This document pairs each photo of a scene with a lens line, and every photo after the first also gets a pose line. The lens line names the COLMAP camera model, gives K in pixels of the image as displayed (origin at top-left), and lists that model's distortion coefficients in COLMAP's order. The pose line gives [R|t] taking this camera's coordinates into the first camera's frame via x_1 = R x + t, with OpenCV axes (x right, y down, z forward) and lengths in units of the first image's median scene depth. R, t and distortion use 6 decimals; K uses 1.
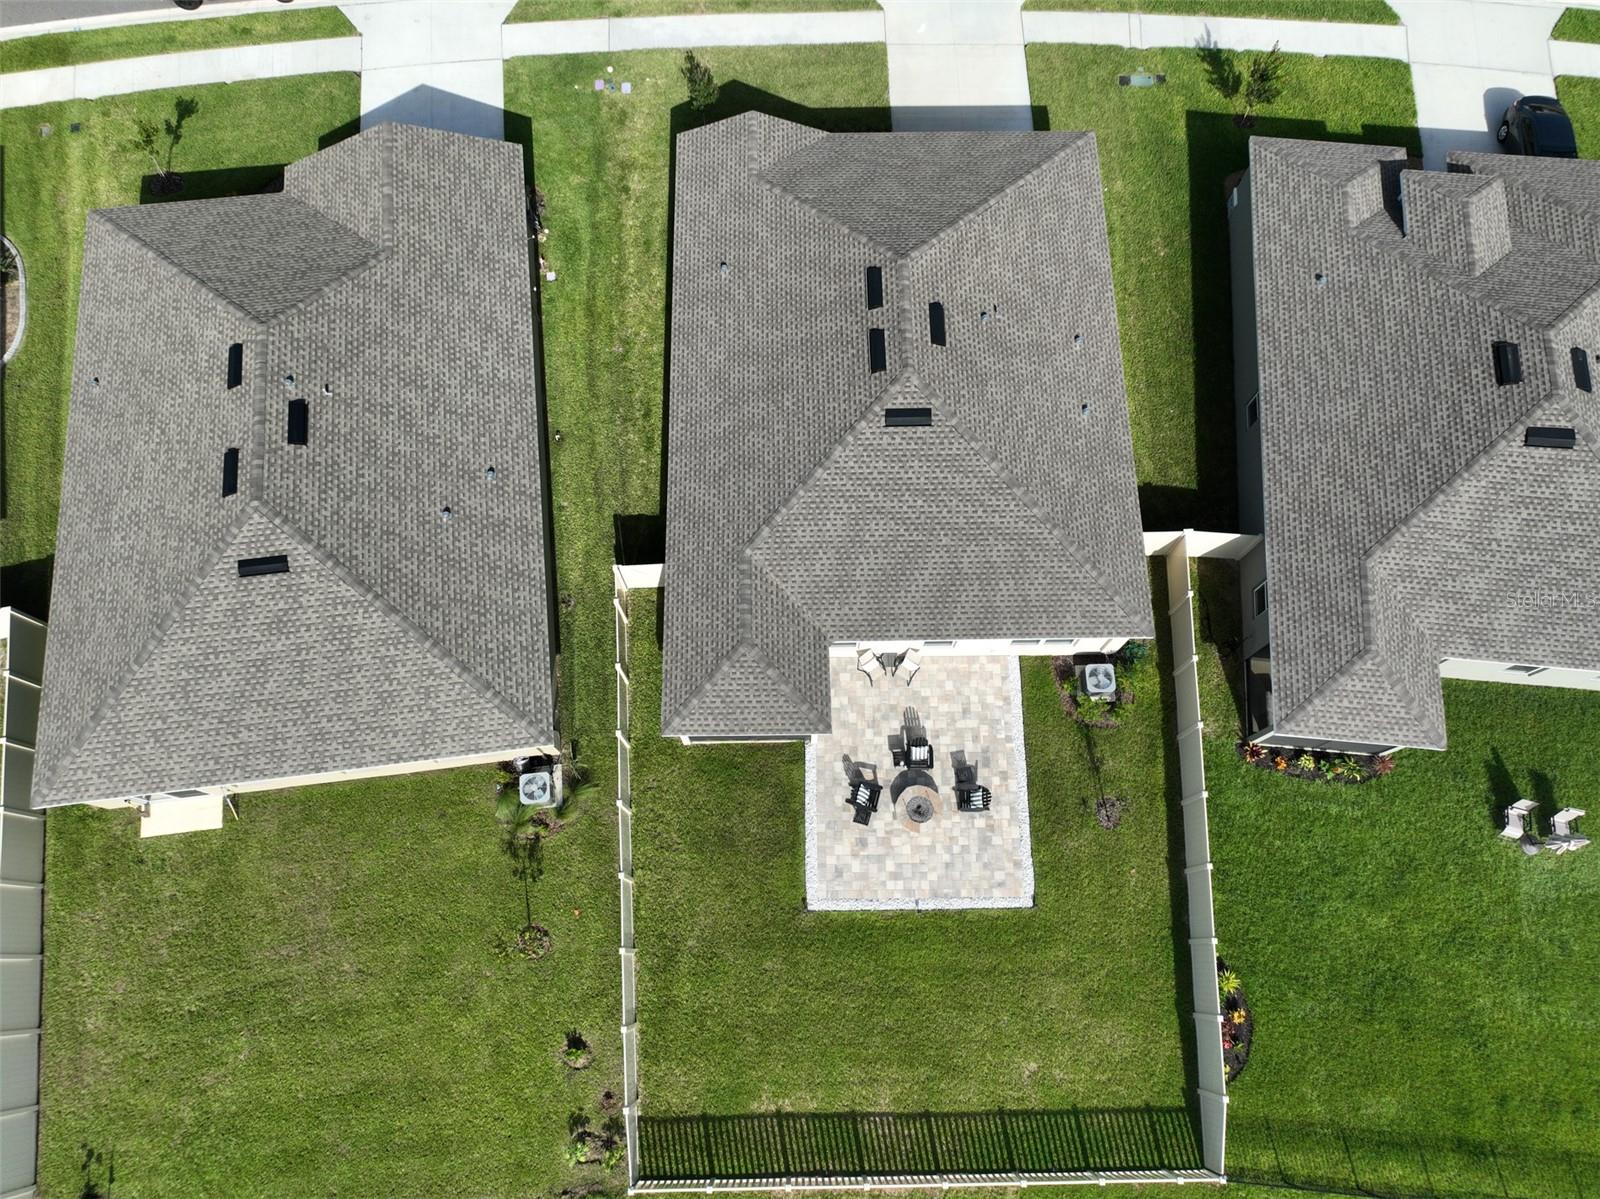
lens RADIAL K [[1125.2, 0, 804.7], [0, 1125.2, 590.0], [0, 0, 1]] dist [0.003880, 0.007652]
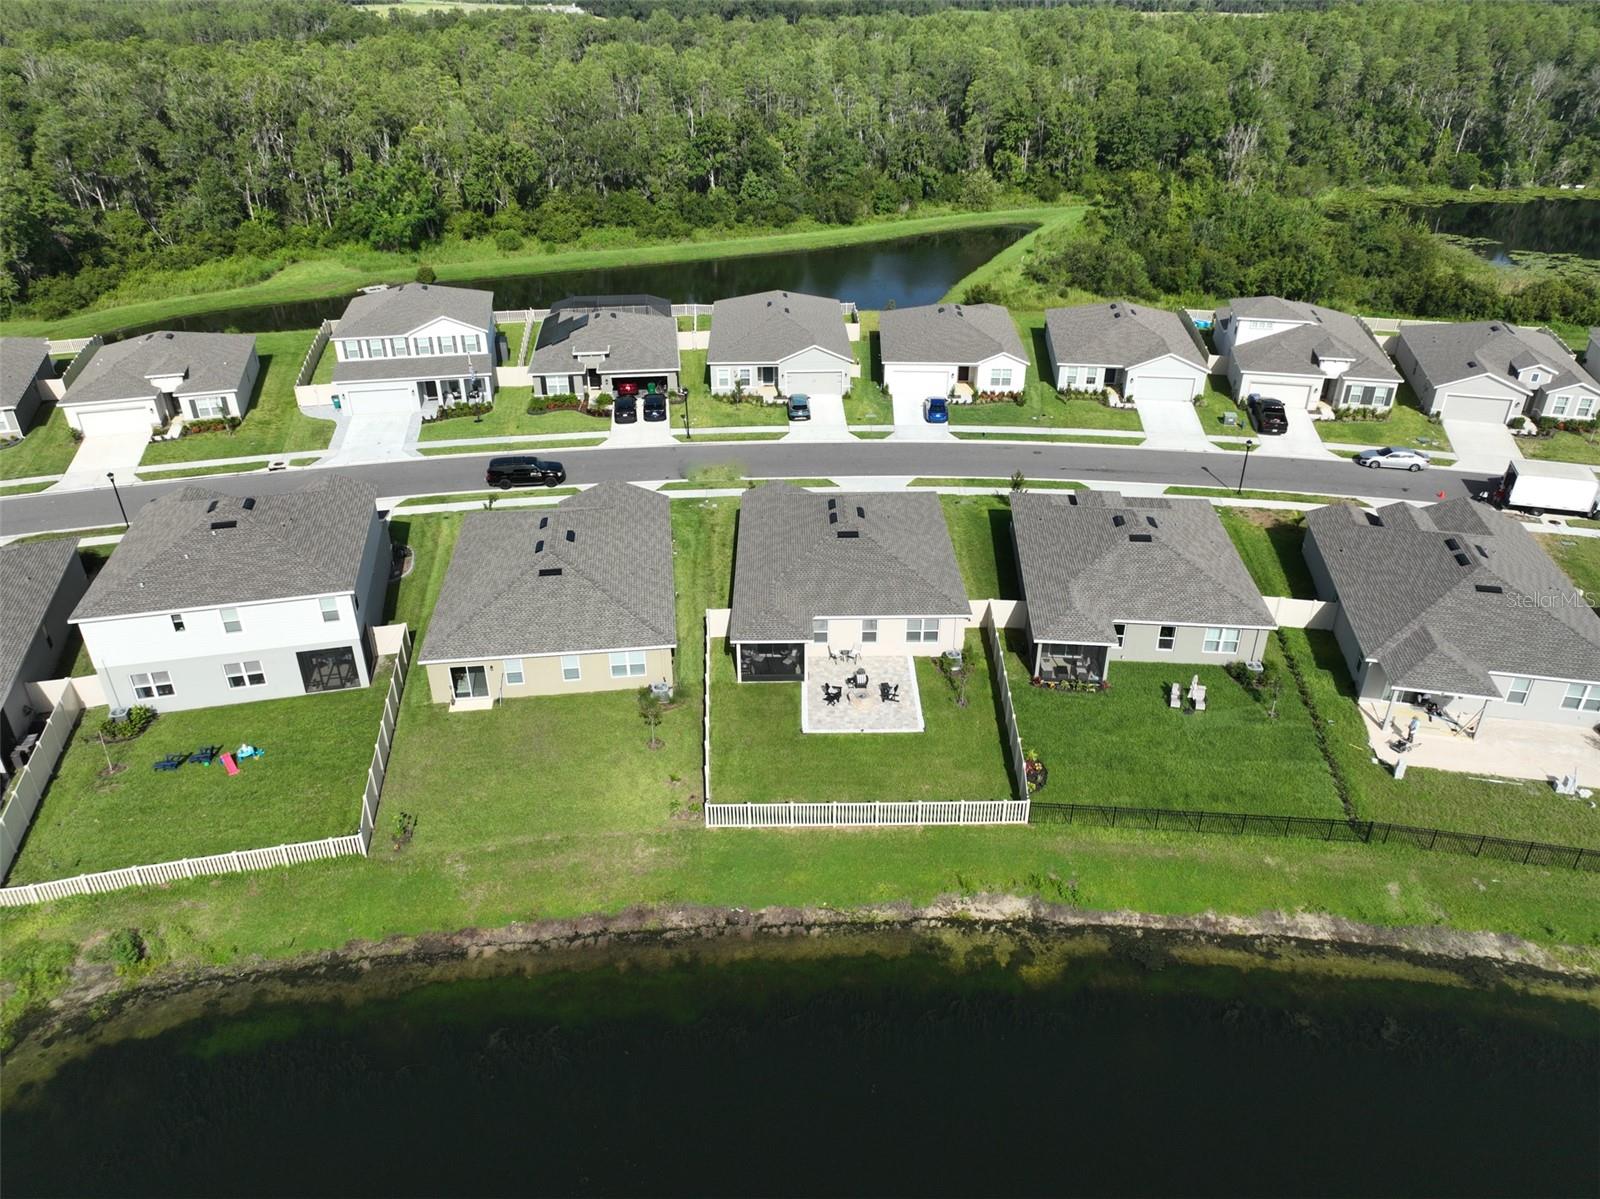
lens RADIAL K [[1125.2, 0, 804.7], [0, 1125.2, 590.0], [0, 0, 1]] dist [0.003880, 0.007652]
pose [[0.999977, -0.006551, -0.001911, 0.010788], [0.003561, 0.739920, -0.672686, 1.344543], [0.005821, 0.672664, 0.739926, -0.528440]]
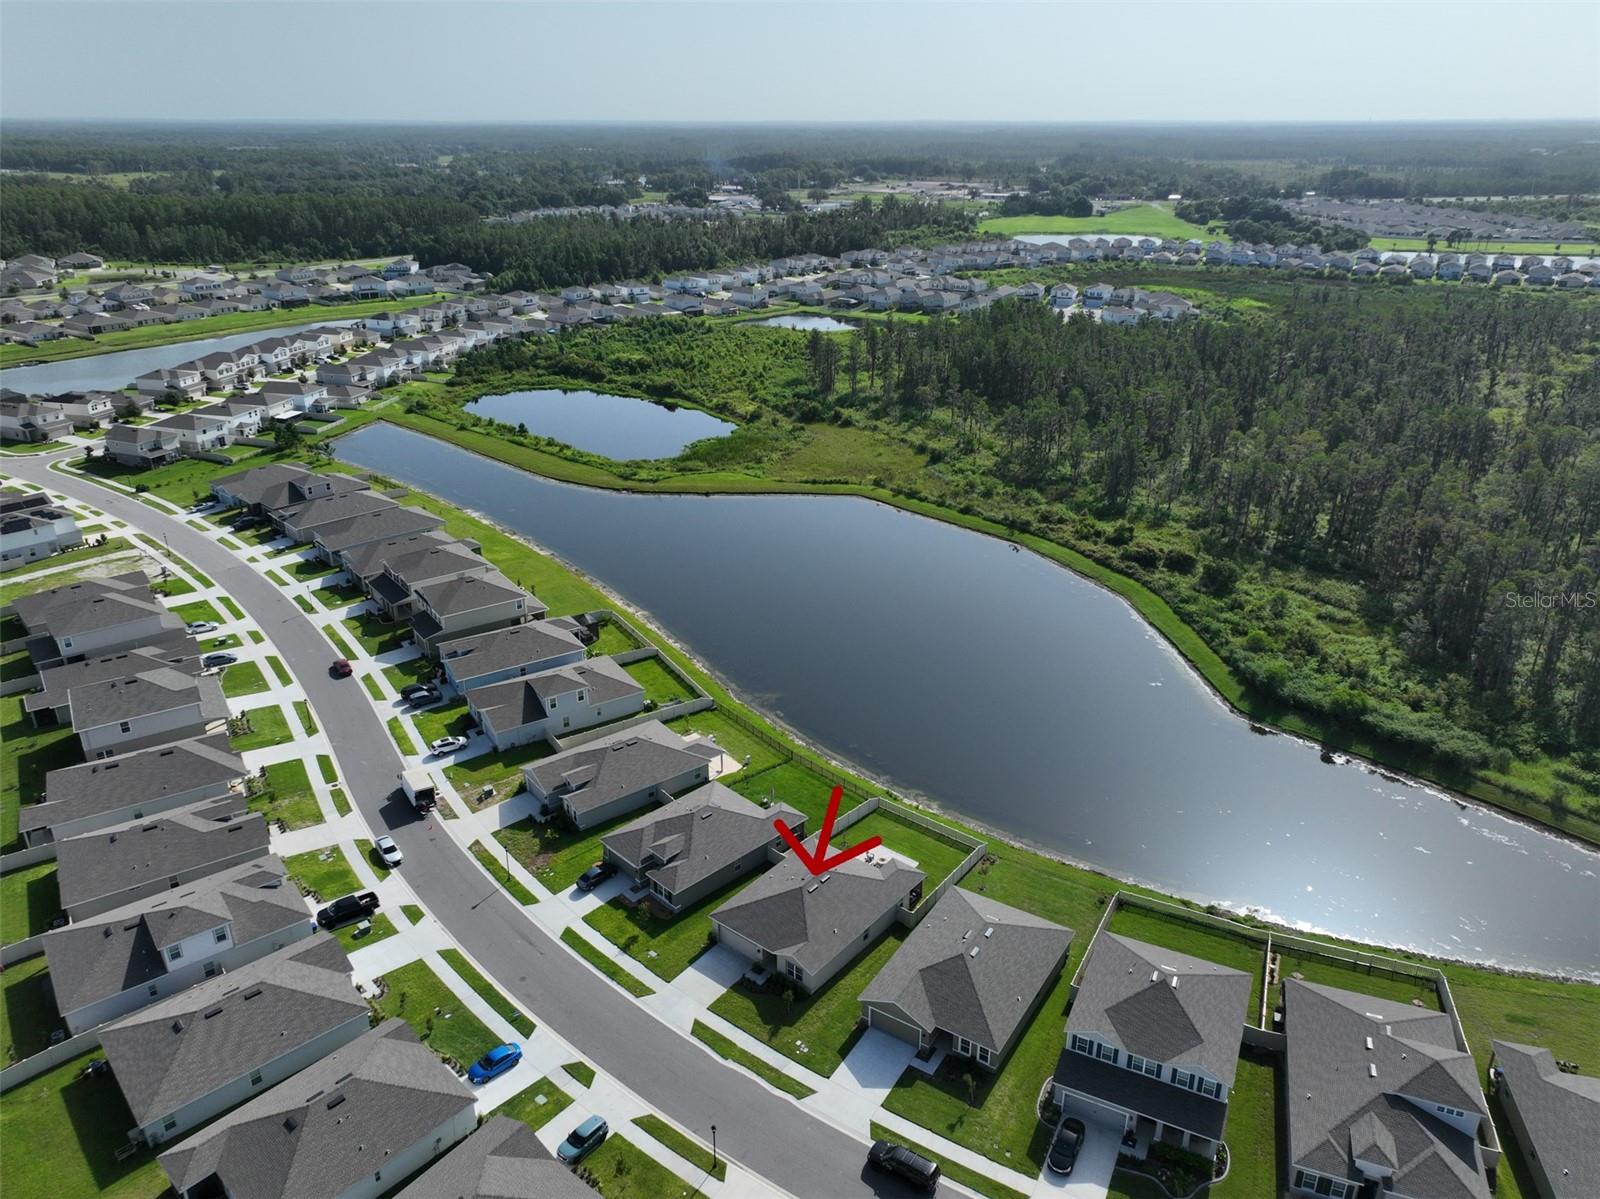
lens RADIAL K [[1125.2, 0, 804.7], [0, 1125.2, 590.0], [0, 0, 1]] dist [0.003880, 0.007652]
pose [[-0.766338, -0.256743, 0.588905, -1.784542], [0.606211, 0.014483, 0.795172, -3.145581], [-0.212684, 0.966371, 0.144542, -0.434252]]
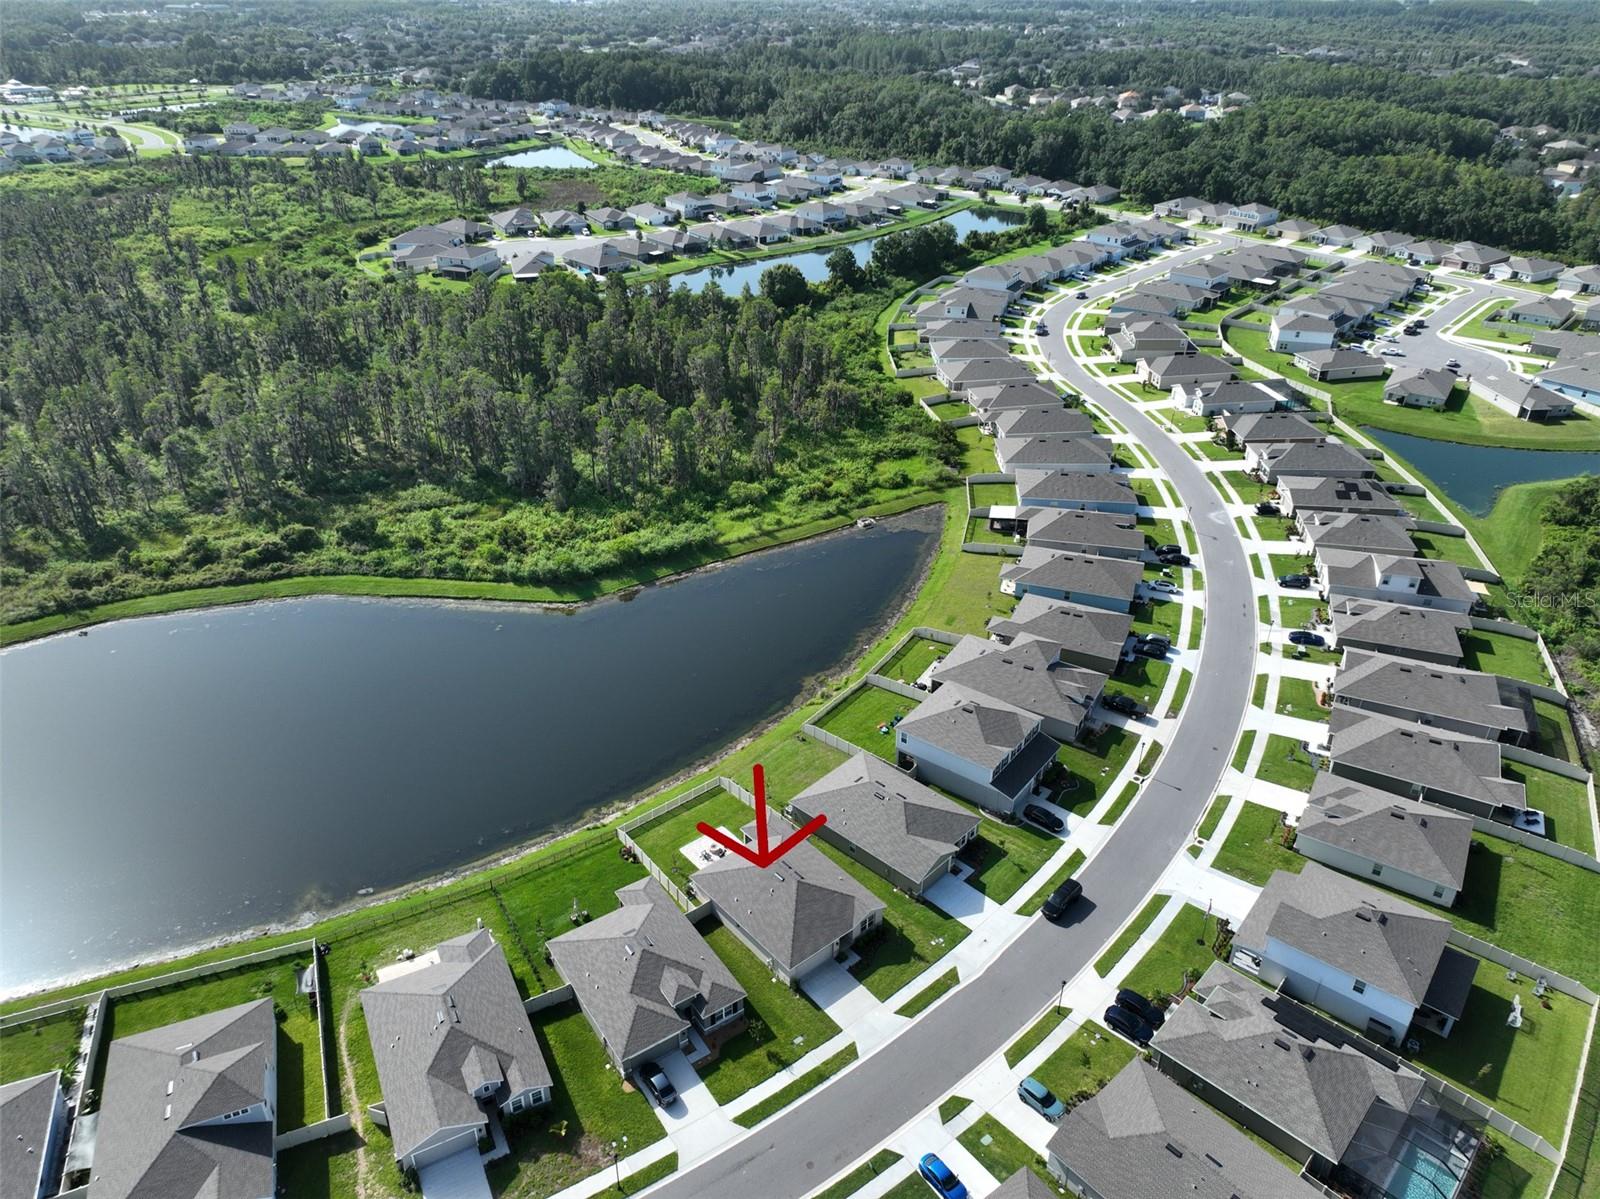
lens RADIAL K [[1125.2, 0, 804.7], [0, 1125.2, 590.0], [0, 0, 1]] dist [0.003880, 0.007652]
pose [[-0.769886, 0.299562, -0.563506, 1.885941], [-0.608017, -0.076042, 0.790274, -3.186540], [0.193886, 0.951042, 0.240683, -0.815032]]
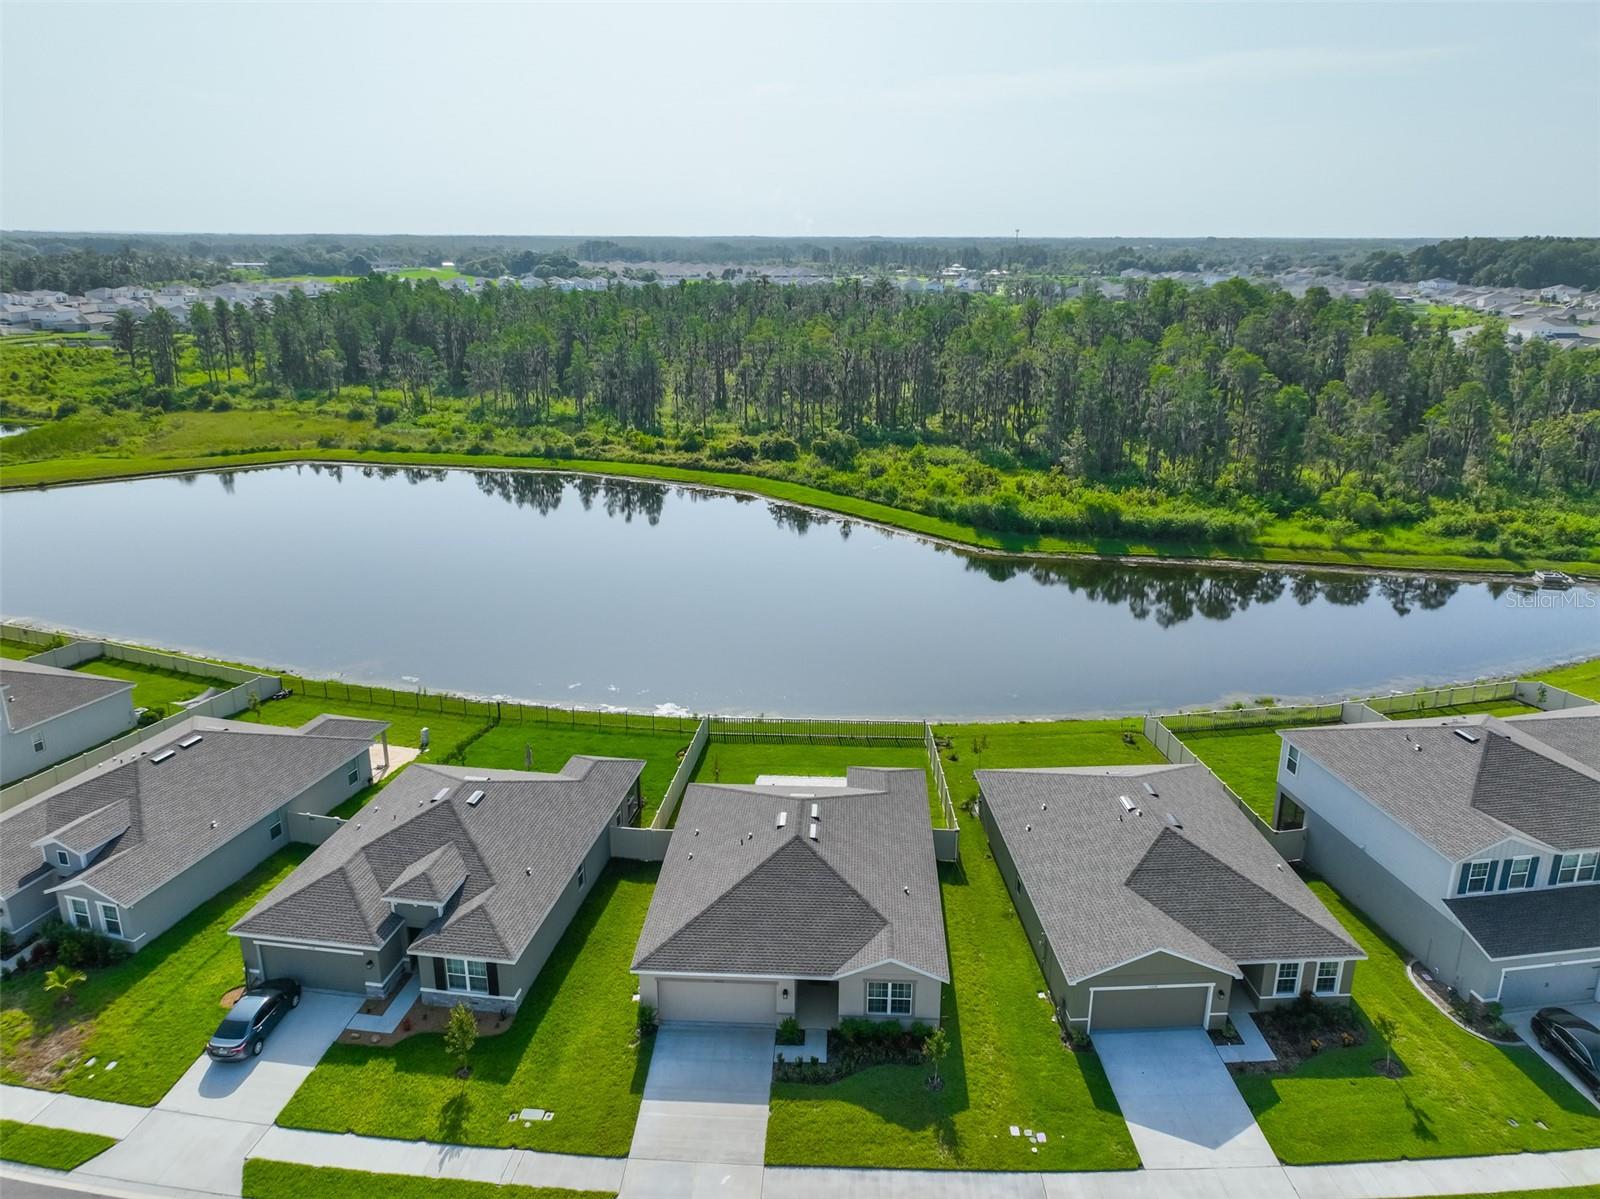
lens RADIAL K [[1125.2, 0, 804.7], [0, 1125.2, 590.0], [0, 0, 1]] dist [0.003880, 0.007652]
pose [[-0.998000, -0.029755, 0.055775, -0.005903], [0.055034, 0.025151, 0.998168, -1.971759], [-0.031103, 0.999241, -0.023463, 0.671376]]
